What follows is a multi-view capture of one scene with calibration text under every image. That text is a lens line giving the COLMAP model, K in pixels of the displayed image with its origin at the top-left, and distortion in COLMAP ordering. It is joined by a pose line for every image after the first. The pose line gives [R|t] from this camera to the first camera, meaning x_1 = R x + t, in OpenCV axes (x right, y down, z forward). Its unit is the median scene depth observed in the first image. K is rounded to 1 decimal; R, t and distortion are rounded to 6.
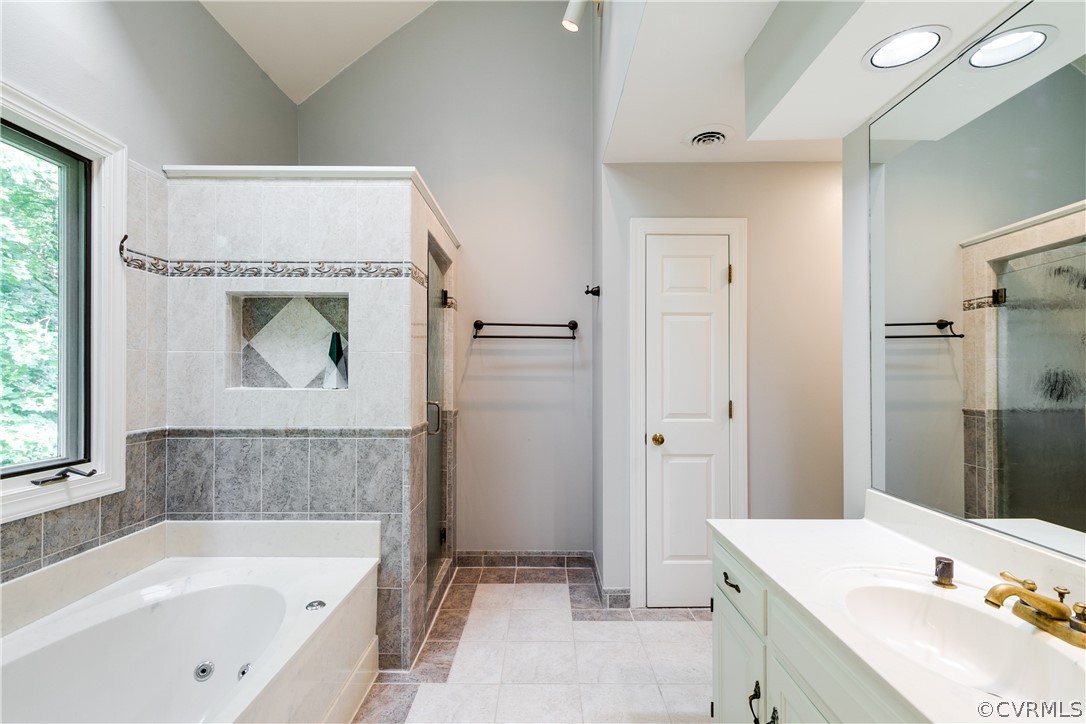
lens RADIAL K [[493.9, 0, 552.1], [0, 493.9, 368.1], [0, 0, 1]] dist [0.013485, -0.003520]
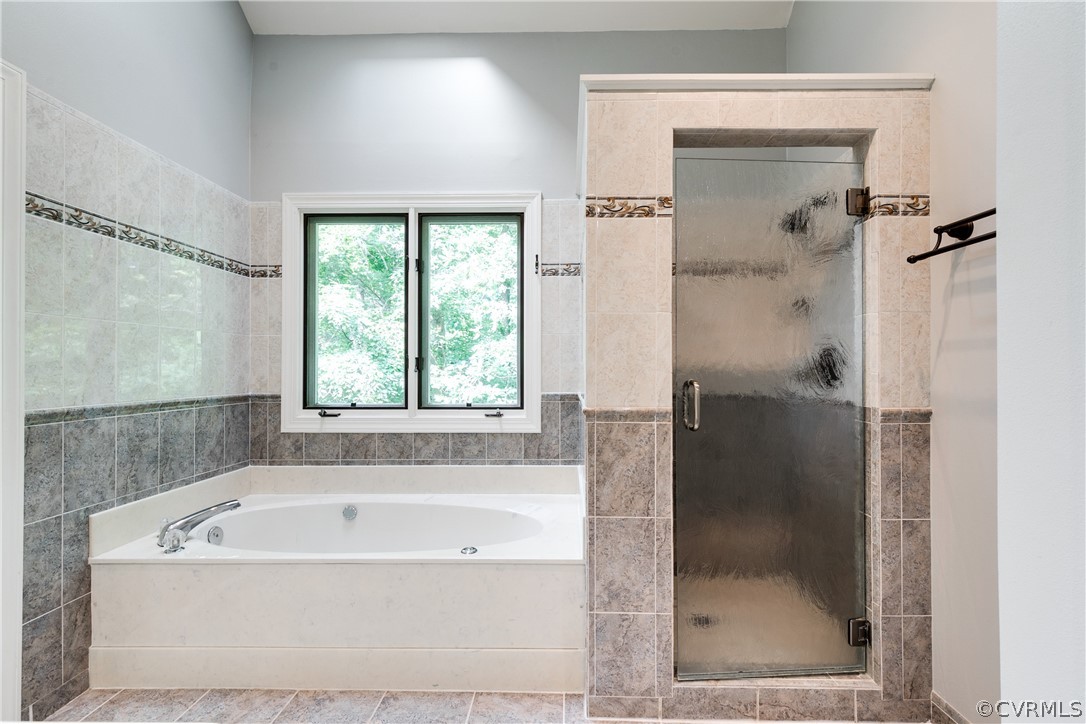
lens RADIAL K [[493.9, 0, 553.0], [0, 493.9, 366.9], [0, 0, 1]] dist [0.013485, -0.003520]
pose [[-0.033663, -0.007989, -0.999401, 0.555138], [0.011828, 0.999895, -0.008391, 0.067776], [0.999363, -0.012104, -0.033565, 1.078682]]
